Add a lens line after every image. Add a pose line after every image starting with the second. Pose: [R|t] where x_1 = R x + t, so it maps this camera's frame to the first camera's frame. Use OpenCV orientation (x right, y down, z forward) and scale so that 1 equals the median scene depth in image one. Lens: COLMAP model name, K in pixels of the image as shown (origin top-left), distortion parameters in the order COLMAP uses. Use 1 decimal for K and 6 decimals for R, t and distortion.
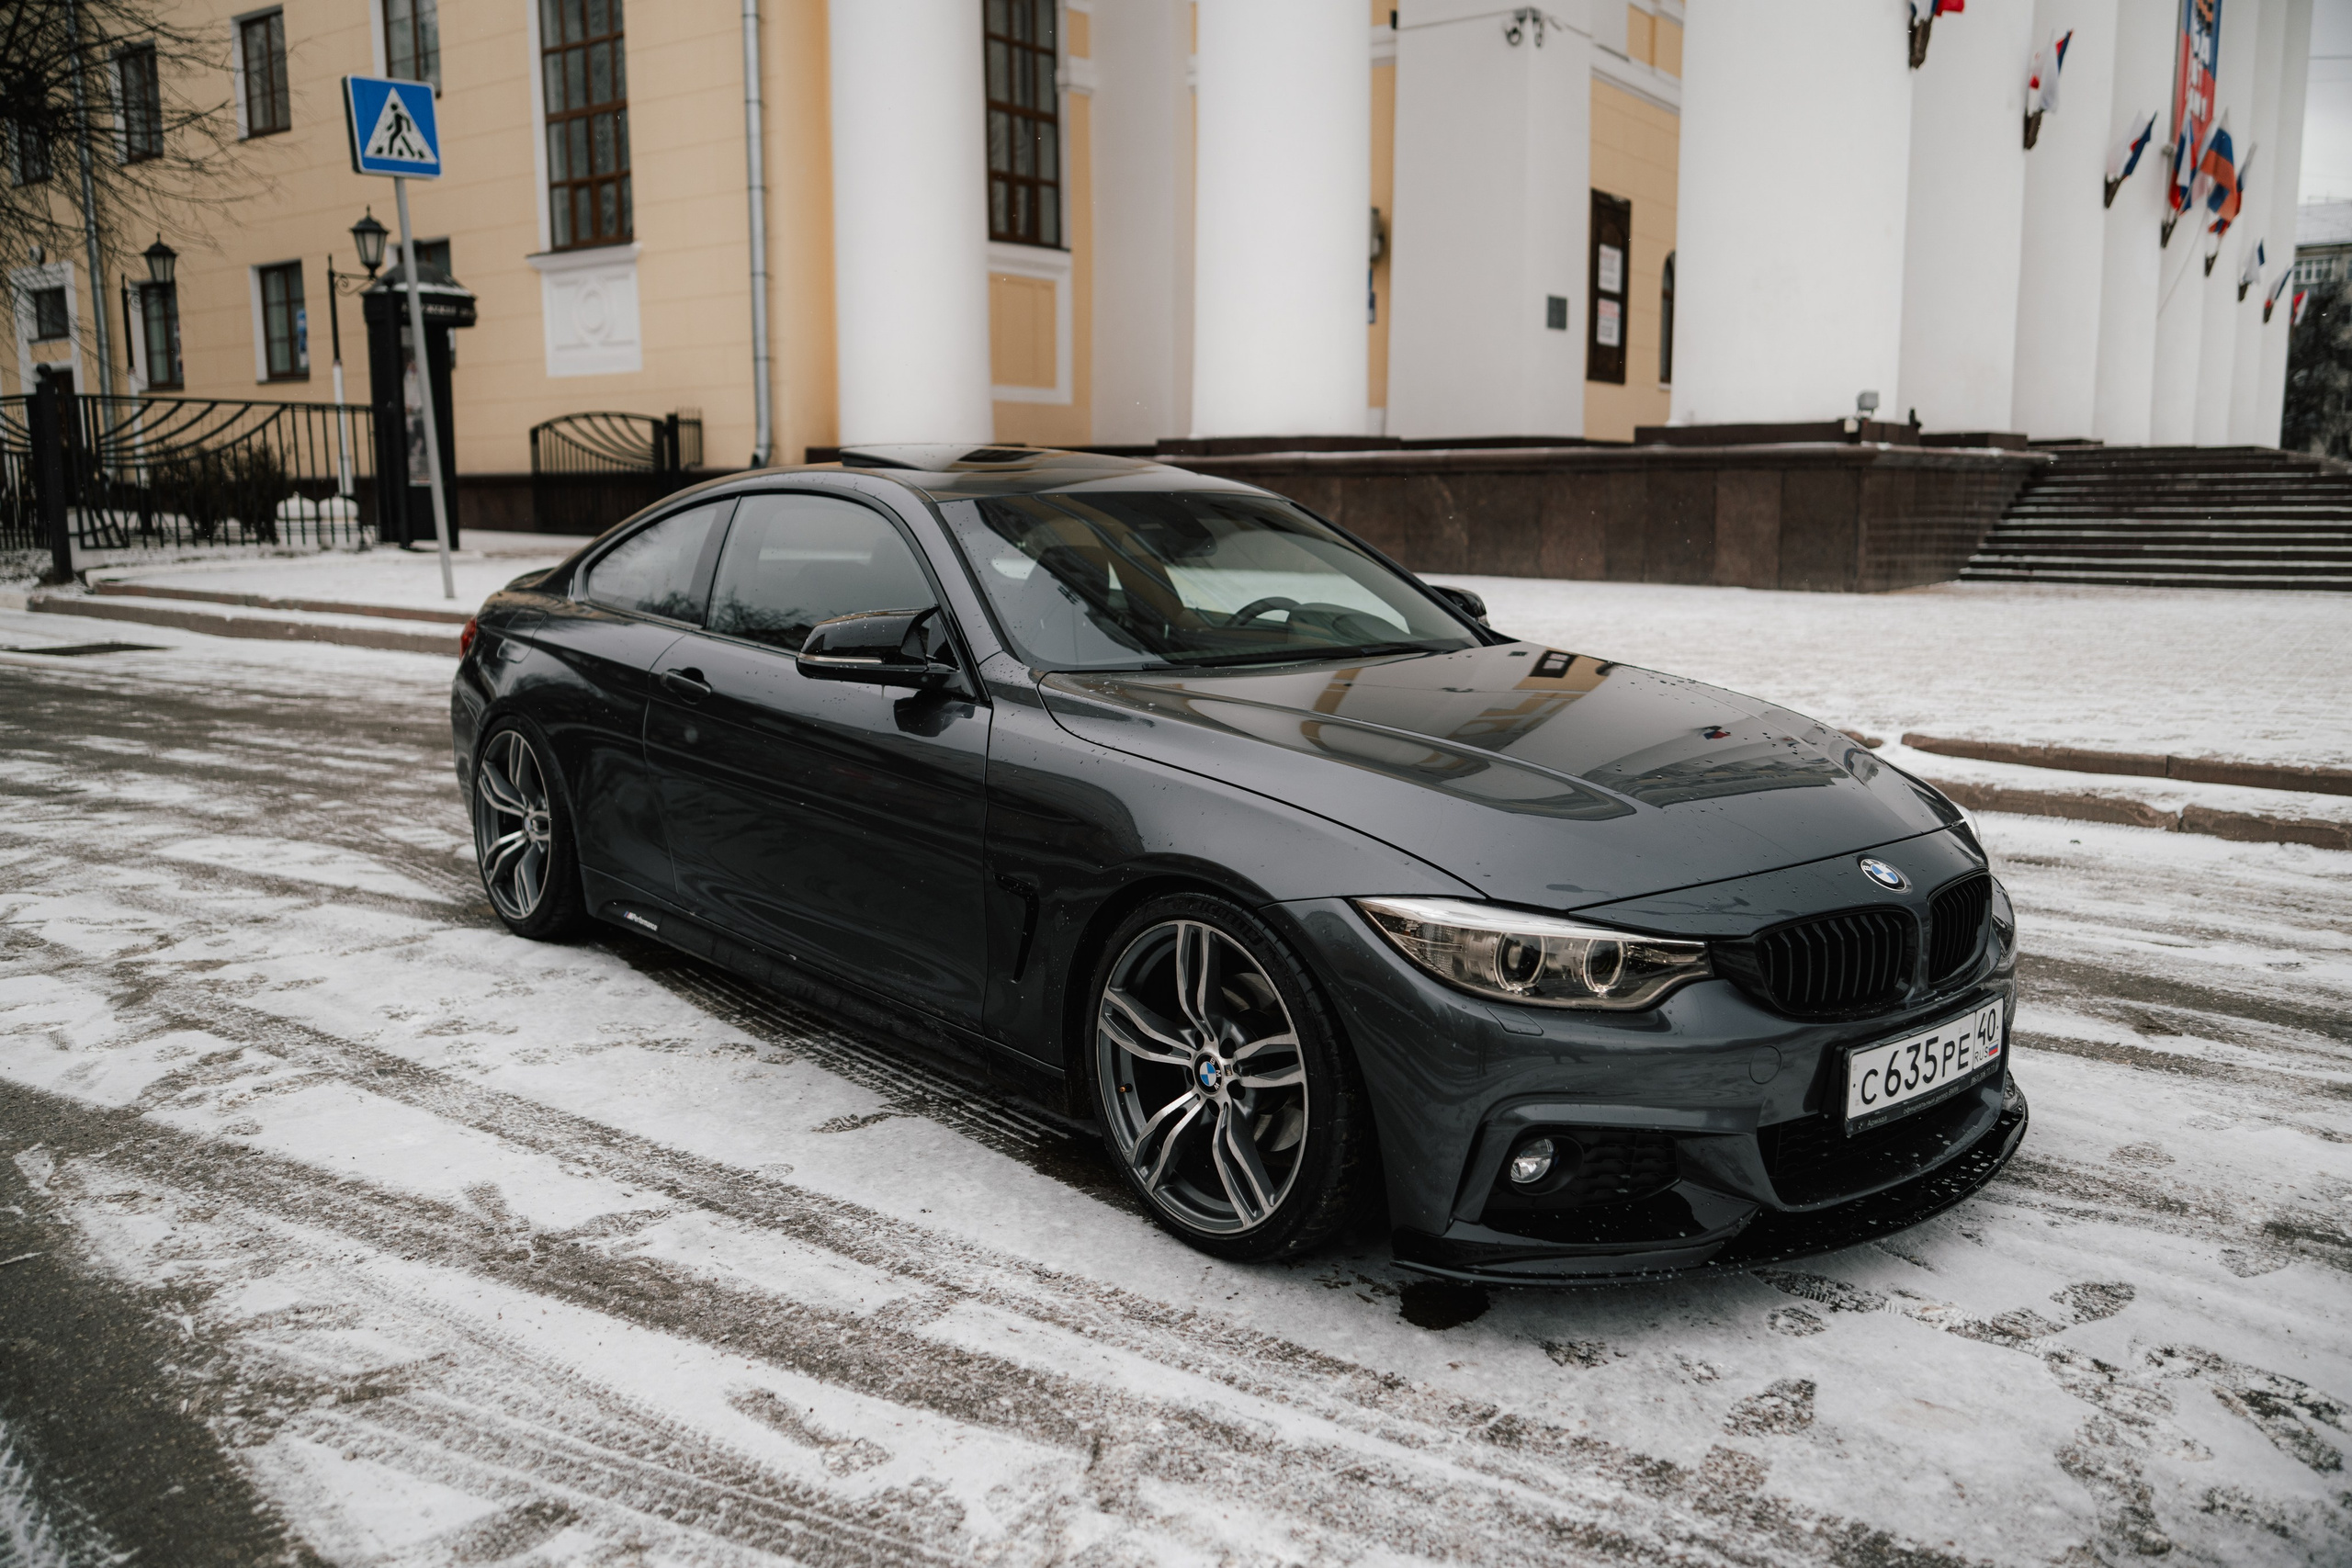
lens RADIAL K [[1886.3, 0, 1174.8], [0, 1886.3, 800.3], [0, 0, 1]] dist [-0.031344, 0.040001]
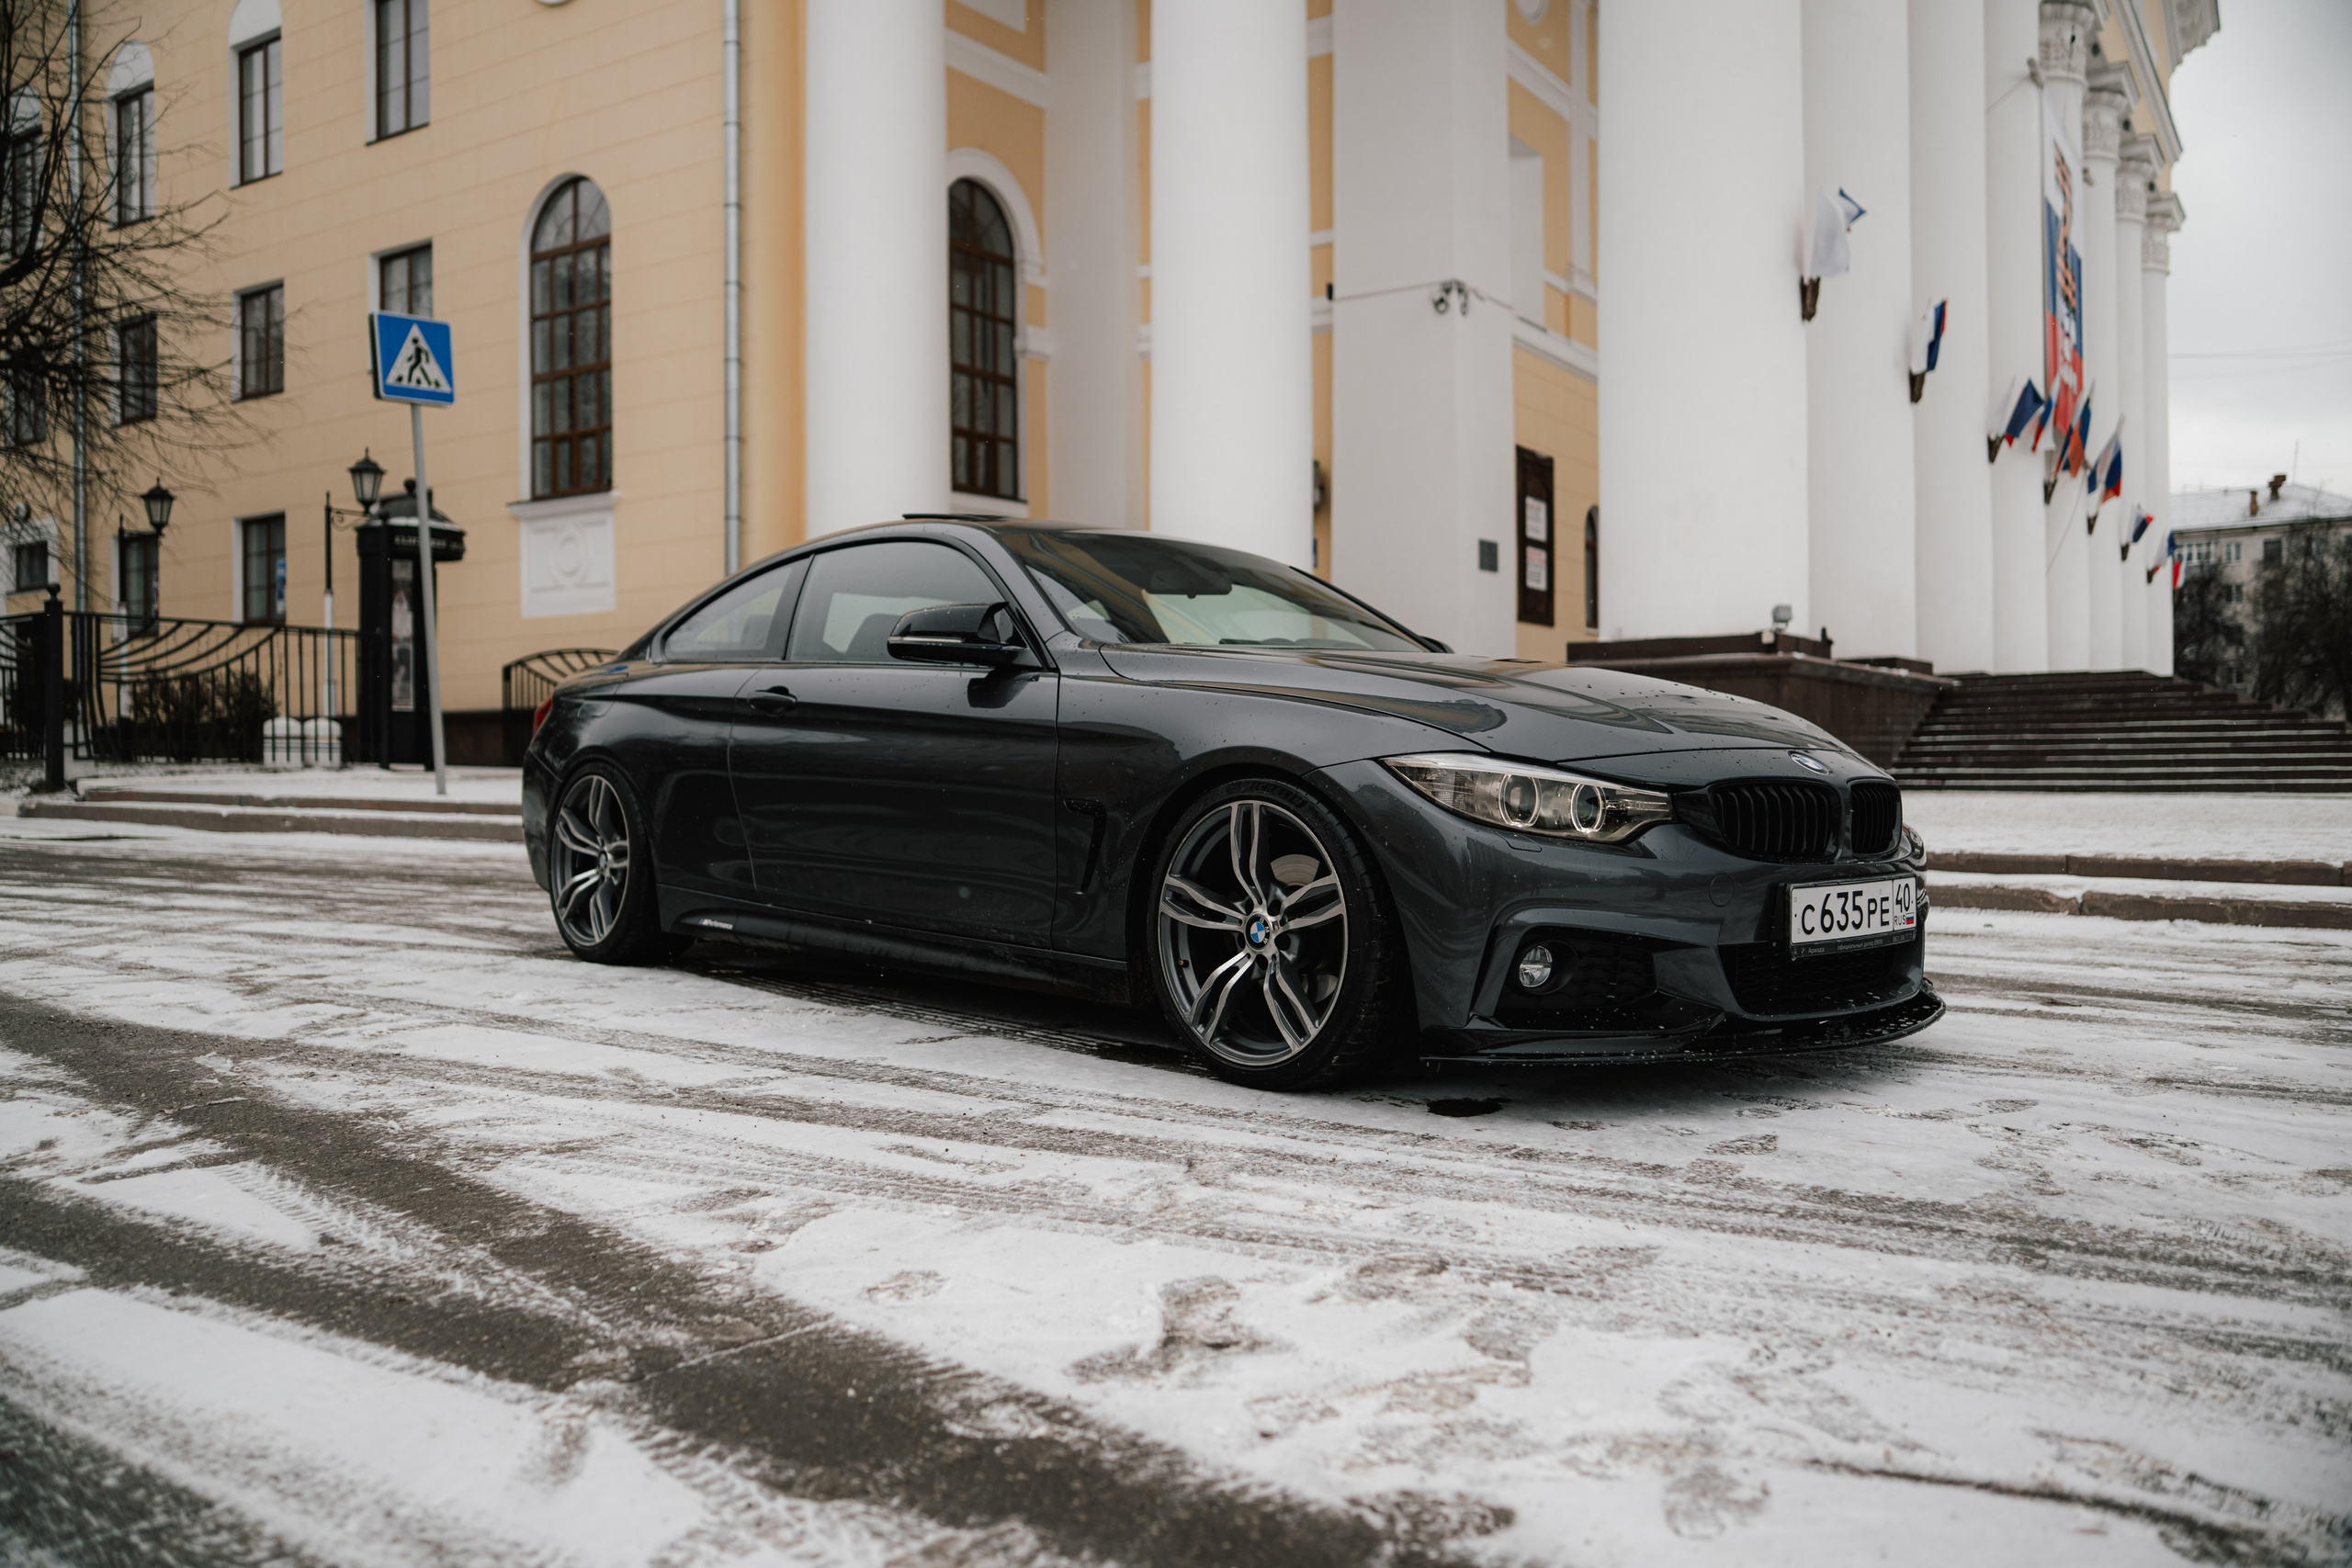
lens RADIAL K [[1886.3, 0, 1171.1], [0, 1886.3, 796.7], [0, 0, 1]] dist [-0.031344, 0.040001]
pose [[0.999490, -0.002715, 0.031814, -0.075151], [0.007403, 0.988933, -0.148179, 0.238439], [-0.031059, 0.148339, 0.988449, -0.187067]]
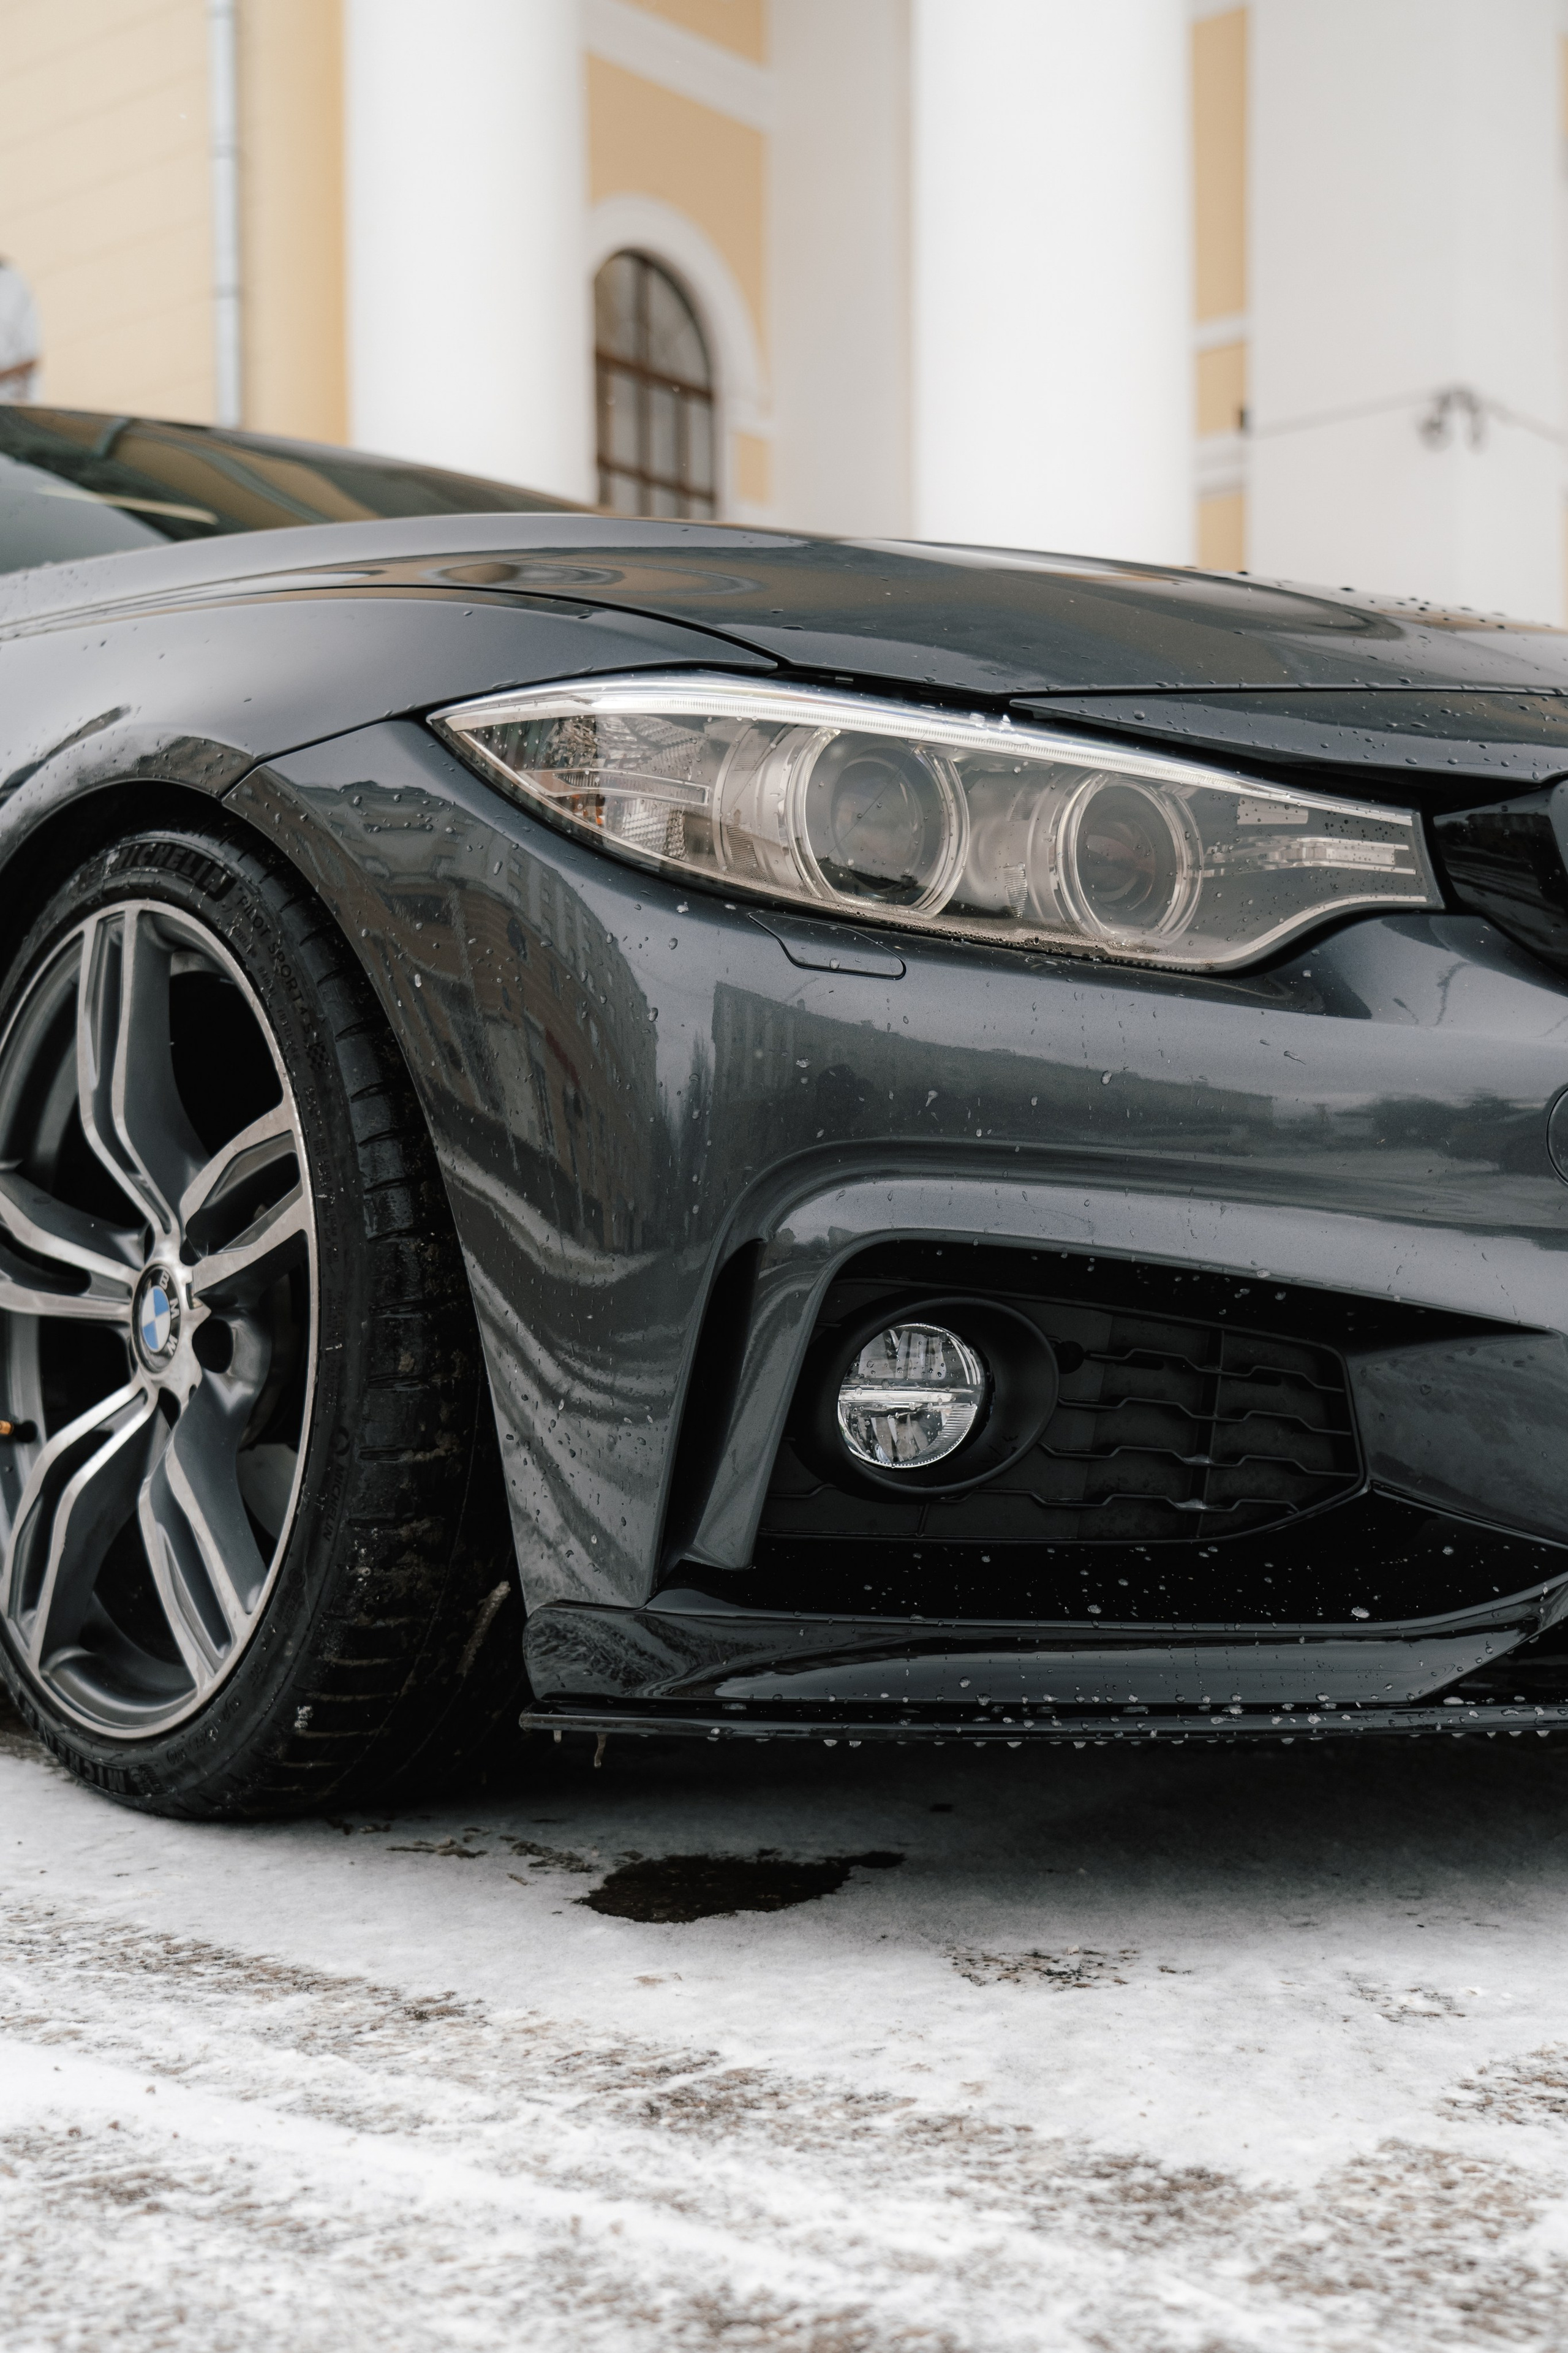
lens RADIAL K [[2938.0, 0, 815.2], [0, 2938.0, 1302.1], [0, 0, 1]] dist [0.081350, 0.000000]
pose [[0.998595, -0.005391, -0.052720, 0.183120], [-0.002811, 0.988024, -0.154274, 0.235066], [0.052920, 0.154206, 0.986621, 0.424096]]
